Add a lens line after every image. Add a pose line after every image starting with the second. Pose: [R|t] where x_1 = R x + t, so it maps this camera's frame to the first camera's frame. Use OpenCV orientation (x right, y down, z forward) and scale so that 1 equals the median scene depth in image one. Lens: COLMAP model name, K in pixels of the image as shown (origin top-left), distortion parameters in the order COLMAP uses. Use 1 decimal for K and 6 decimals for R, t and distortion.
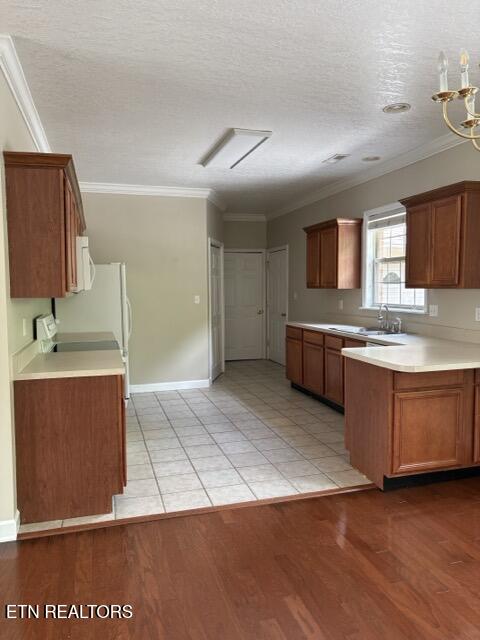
lens RADIAL K [[489.9, 0, 240.0], [0, 489.9, 320.0], [0, 0, 1]] dist [0.055415, -0.063541]
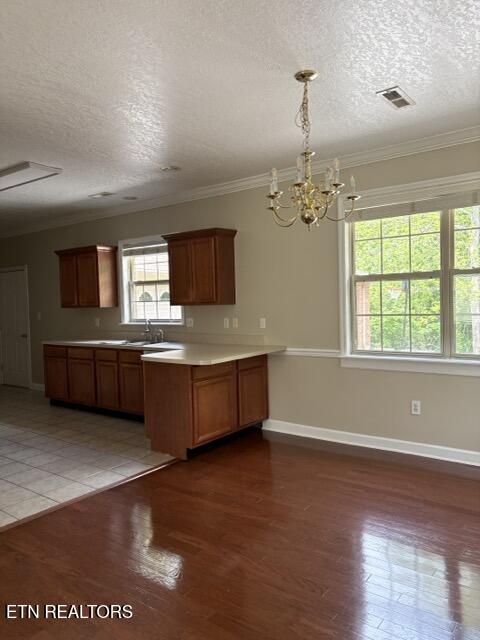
lens RADIAL K [[489.9, 0, 240.0], [0, 489.9, 320.0], [0, 0, 1]] dist [0.055415, -0.063541]
pose [[0.811068, -0.042899, 0.583377, -0.241972], [0.065289, 0.997715, -0.017404, 0.005625], [-0.581298, 0.052203, 0.812015, -0.112428]]
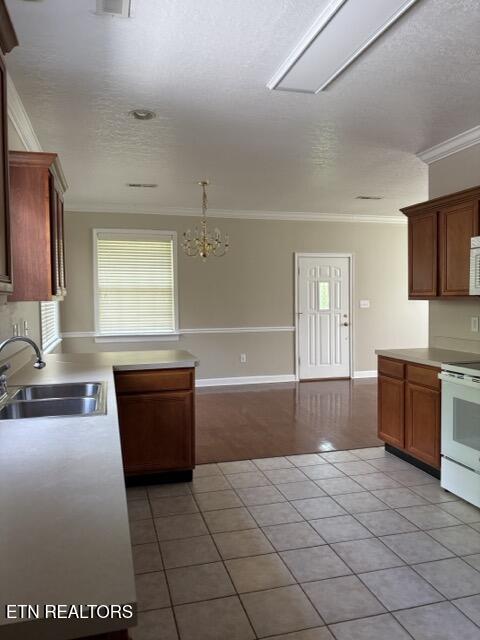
lens RADIAL K [[489.9, 0, 240.0], [0, 489.9, 320.0], [0, 0, 1]] dist [0.055415, -0.063541]
pose [[-0.999821, 0.014584, 0.012072, 0.091753], [0.015878, 0.993218, 0.115175, -0.103205], [-0.010311, 0.115346, -0.993272, 1.553864]]
